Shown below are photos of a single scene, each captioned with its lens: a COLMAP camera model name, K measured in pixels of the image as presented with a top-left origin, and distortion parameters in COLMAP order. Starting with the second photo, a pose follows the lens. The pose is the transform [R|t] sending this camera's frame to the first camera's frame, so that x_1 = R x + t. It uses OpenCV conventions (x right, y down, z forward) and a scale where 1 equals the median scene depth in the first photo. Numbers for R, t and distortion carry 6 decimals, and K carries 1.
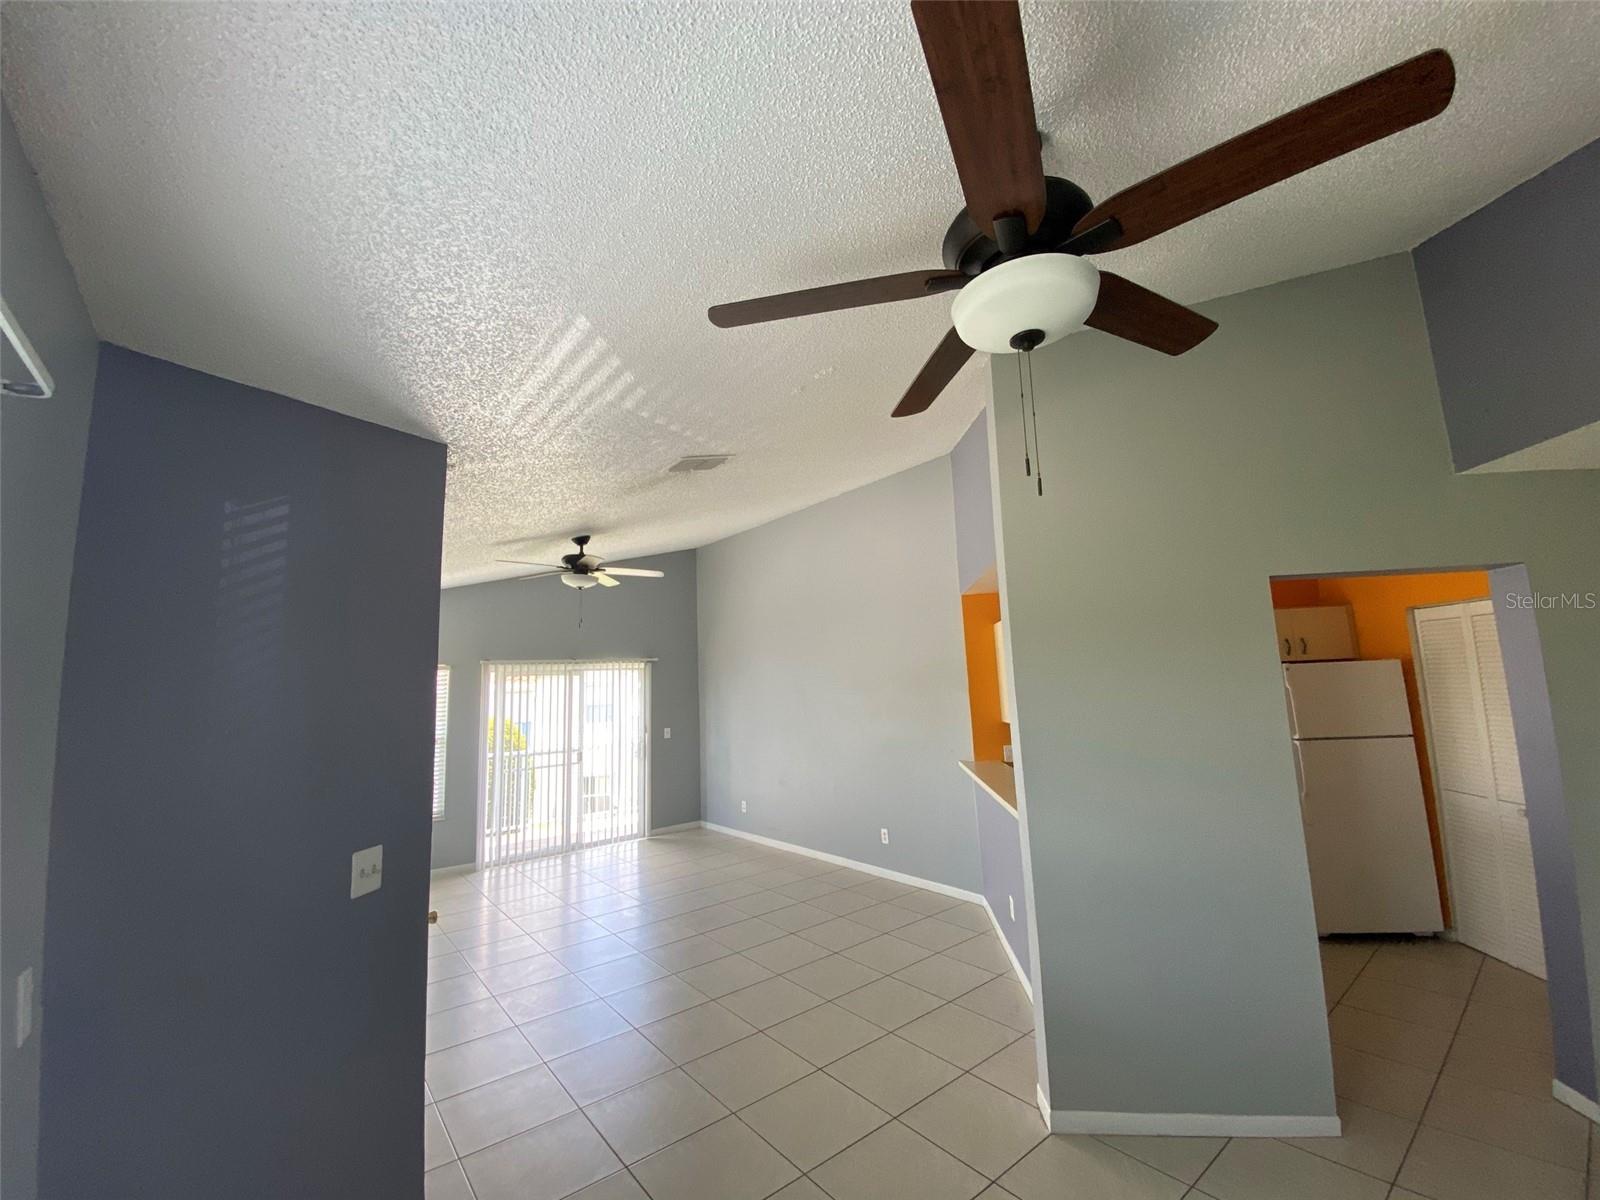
lens RADIAL K [[646.4, 0, 800.0], [0, 646.4, 600.0], [0, 0, 1]] dist [0.000107, 0.000009]
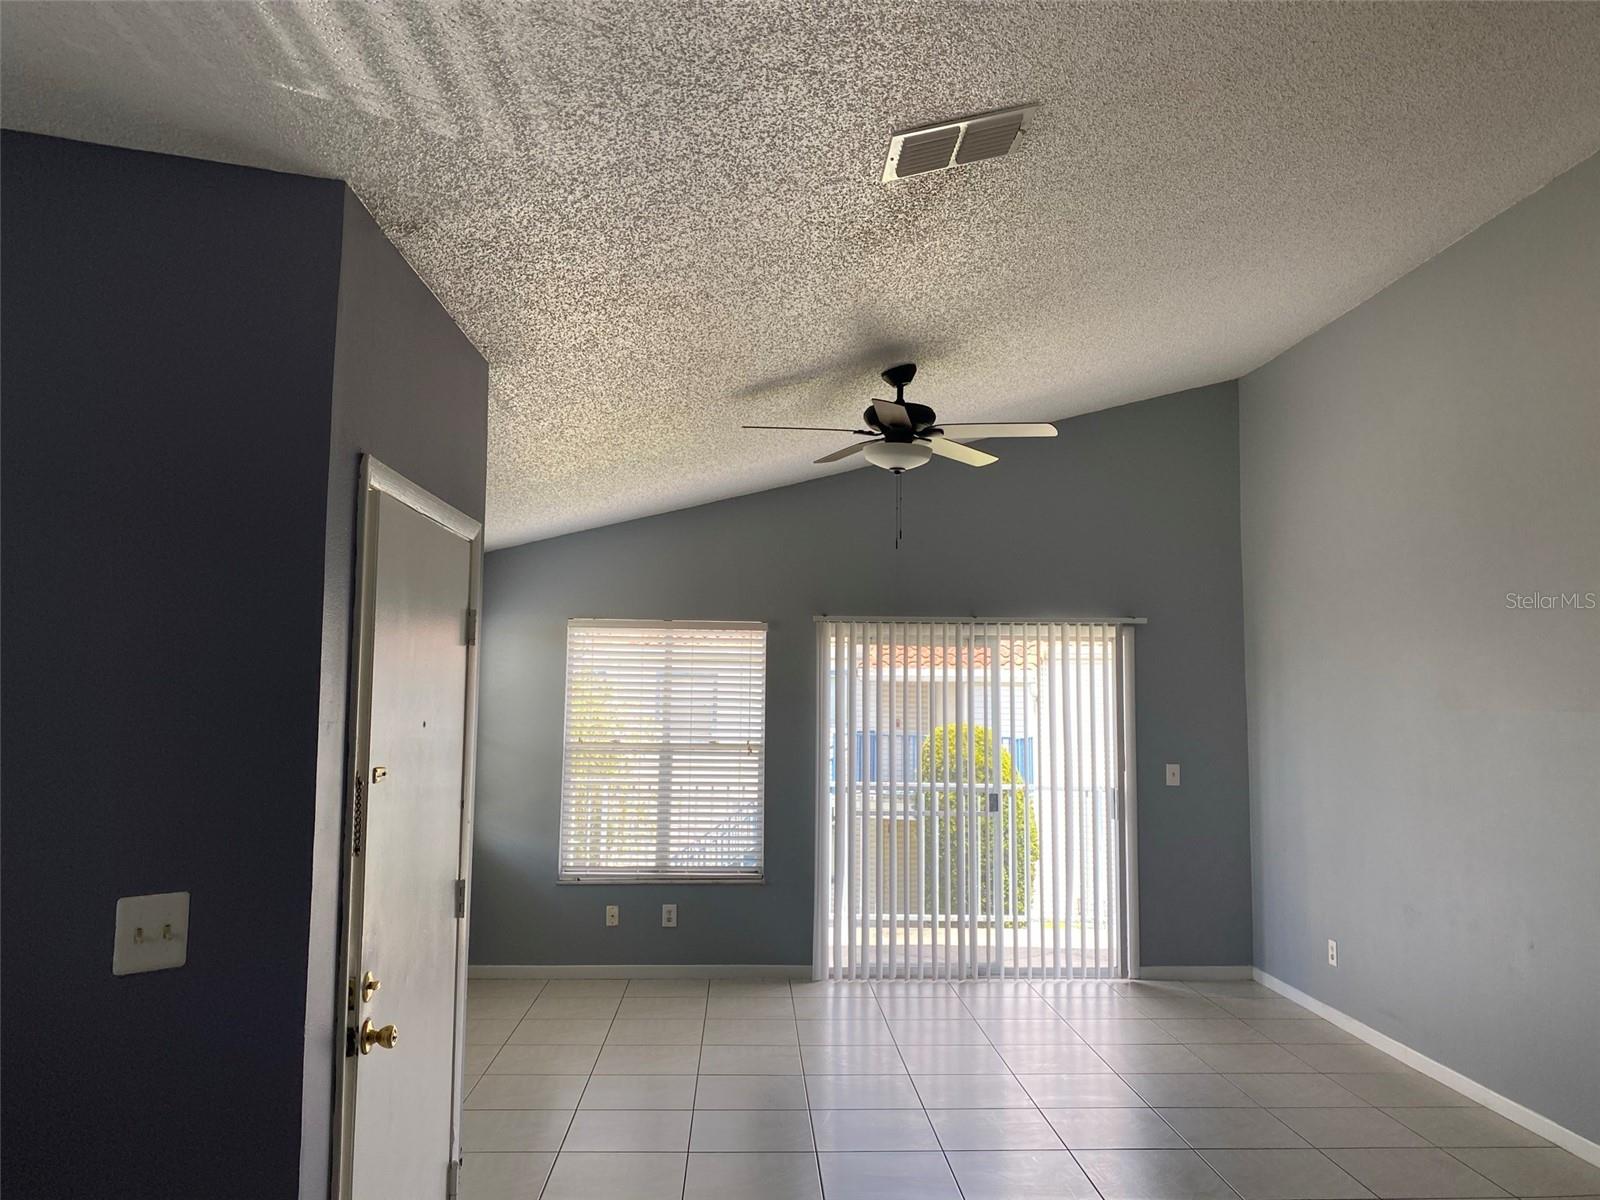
lens RADIAL K [[1216.4, 0, 800.0], [0, 1216.4, 600.0], [0, 0, 1]] dist [-0.007535, -0.000085]
pose [[0.802978, 0.004677, -0.595991, 0.119067], [0.032723, 0.998115, 0.051920, 0.022422], [0.595110, -0.061193, 0.801311, 0.131350]]
